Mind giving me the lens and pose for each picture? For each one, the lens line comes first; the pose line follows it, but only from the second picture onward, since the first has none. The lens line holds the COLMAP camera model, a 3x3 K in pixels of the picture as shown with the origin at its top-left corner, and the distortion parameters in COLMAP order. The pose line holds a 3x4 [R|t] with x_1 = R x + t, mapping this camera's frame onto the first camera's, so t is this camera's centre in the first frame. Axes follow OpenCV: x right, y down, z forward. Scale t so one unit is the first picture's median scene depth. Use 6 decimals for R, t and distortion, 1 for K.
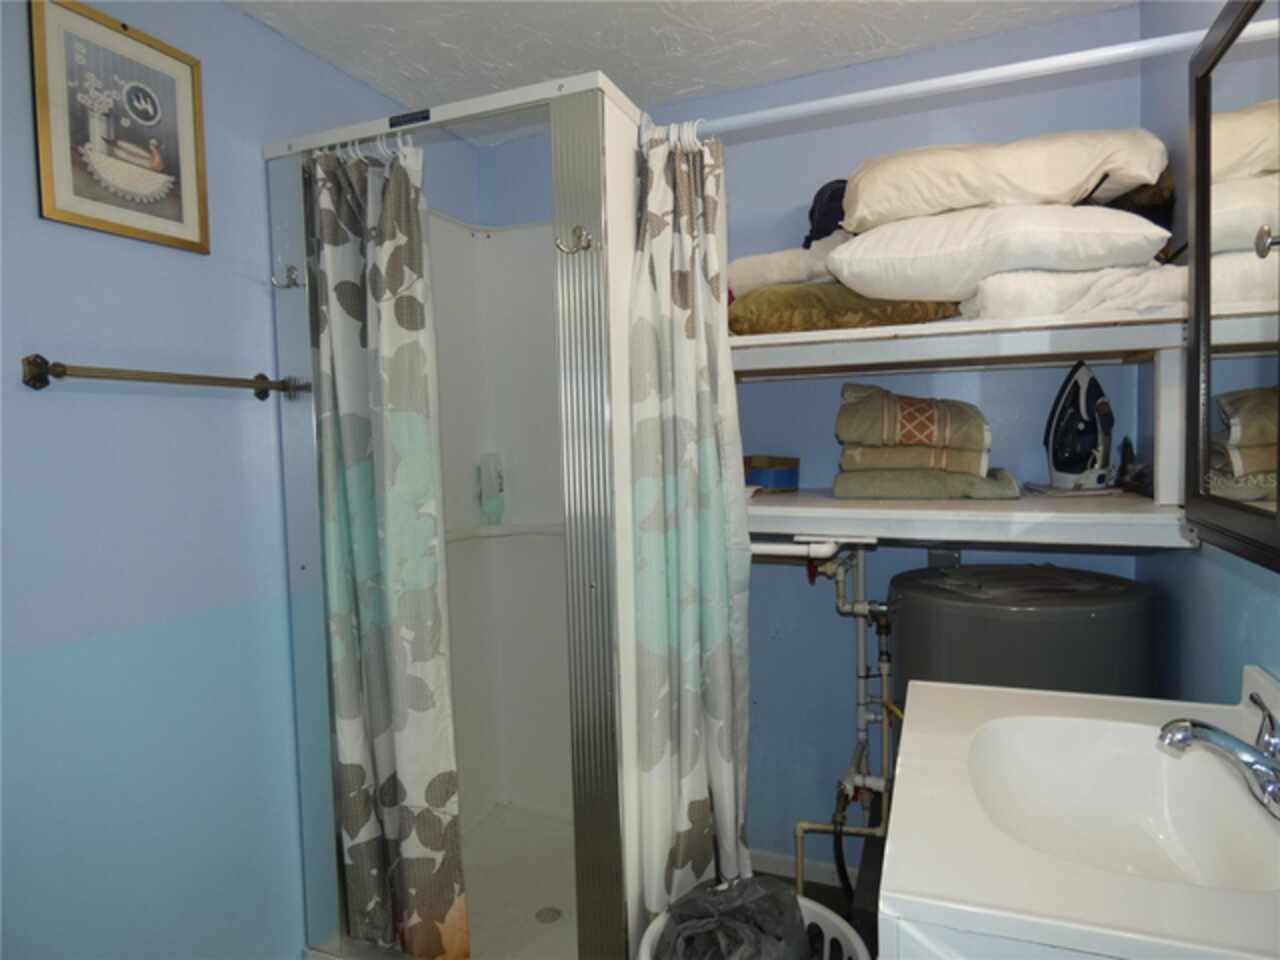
lens RADIAL K [[774.5, 0, 640.0], [0, 774.5, 480.0], [0, 0, 1]] dist [-0.003964, -0.002208]
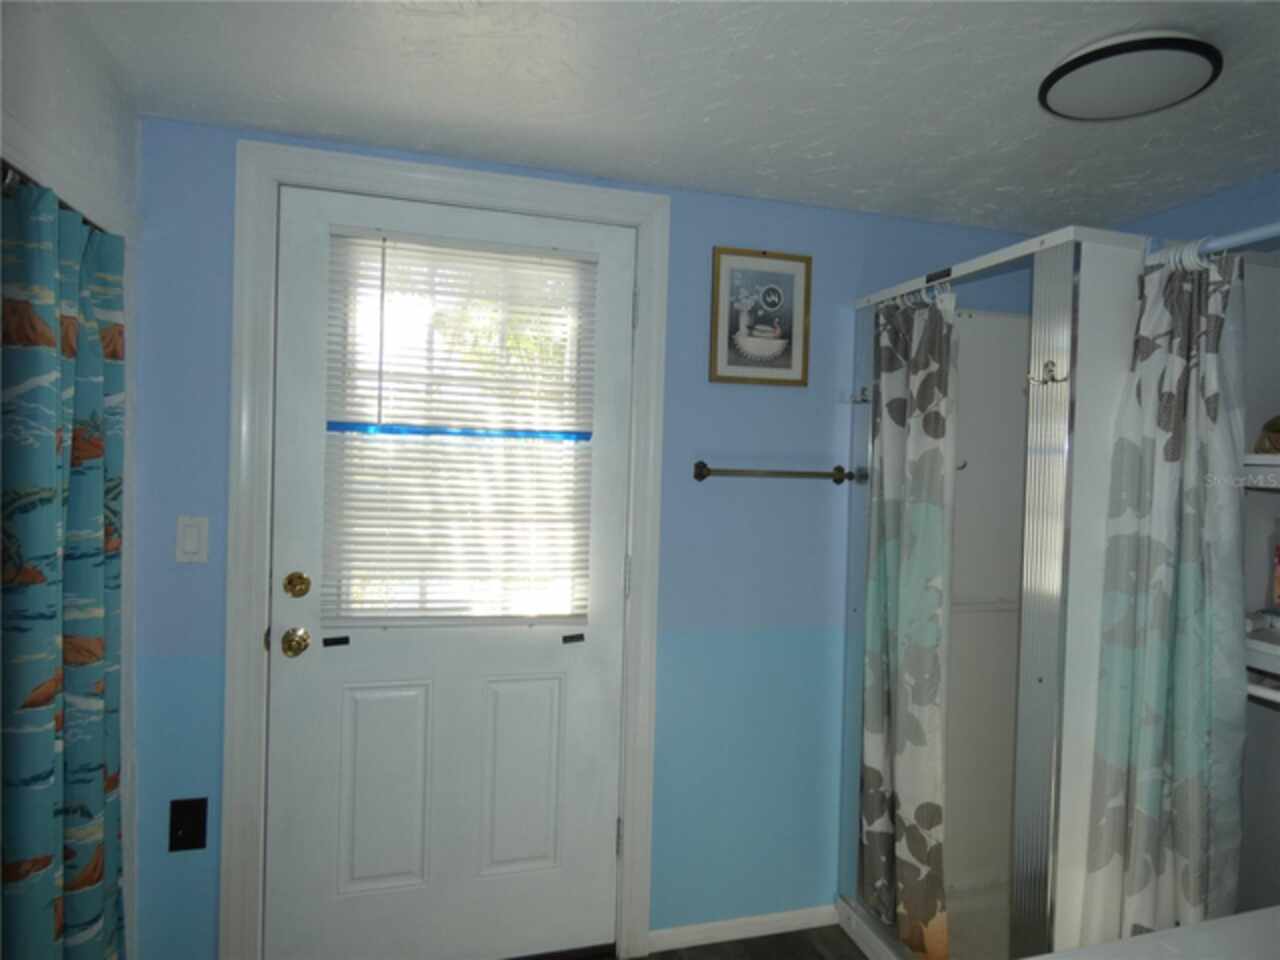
lens RADIAL K [[768.9, 0, 642.9], [0, 768.9, 476.4], [0, 0, 1]] dist [0.002356, 0.001798]
pose [[0.614984, 0.061976, -0.786100, 0.399278], [-0.081937, 0.996533, 0.014465, -0.114014], [0.784271, 0.055515, 0.617930, -0.135312]]
